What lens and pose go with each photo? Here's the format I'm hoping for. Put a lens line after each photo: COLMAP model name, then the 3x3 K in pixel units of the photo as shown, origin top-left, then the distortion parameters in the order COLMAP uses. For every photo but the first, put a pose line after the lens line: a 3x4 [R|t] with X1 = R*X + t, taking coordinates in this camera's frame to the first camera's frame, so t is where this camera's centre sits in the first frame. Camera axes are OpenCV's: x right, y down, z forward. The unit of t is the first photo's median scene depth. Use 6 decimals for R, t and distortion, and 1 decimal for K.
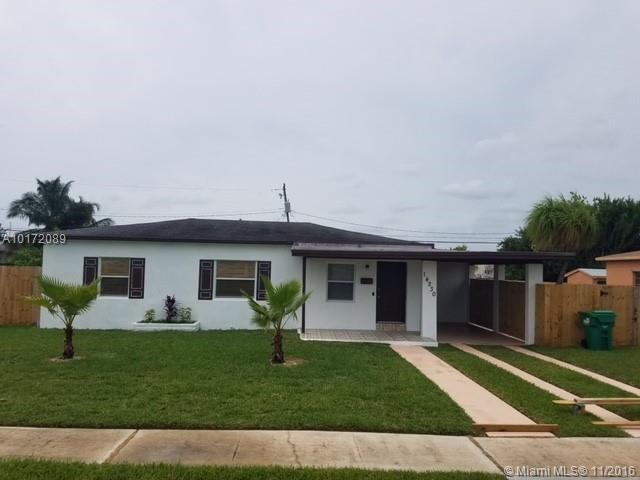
lens RADIAL K [[481.1, 0, 323.3], [0, 481.1, 240.5], [0, 0, 1]] dist [0.056421, -0.006837]
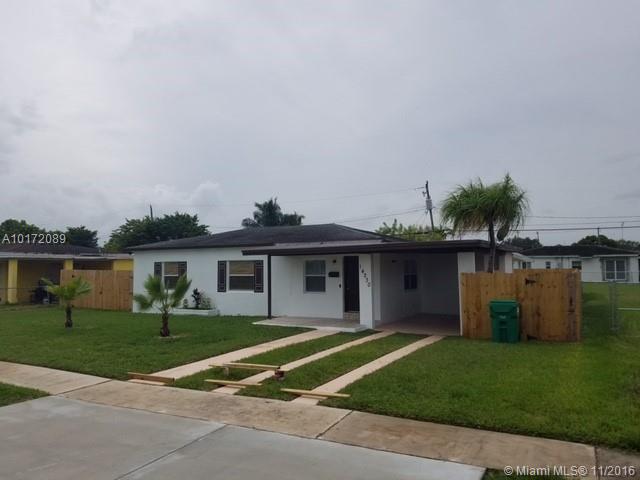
lens RADIAL K [[481.1, 0, 323.3], [0, 481.1, 240.5], [0, 0, 1]] dist [0.056421, -0.006837]
pose [[0.857093, -0.059642, -0.511697, 0.652528], [0.060656, 0.998050, -0.014731, 0.021269], [0.511578, -0.018412, 0.859040, 0.037004]]
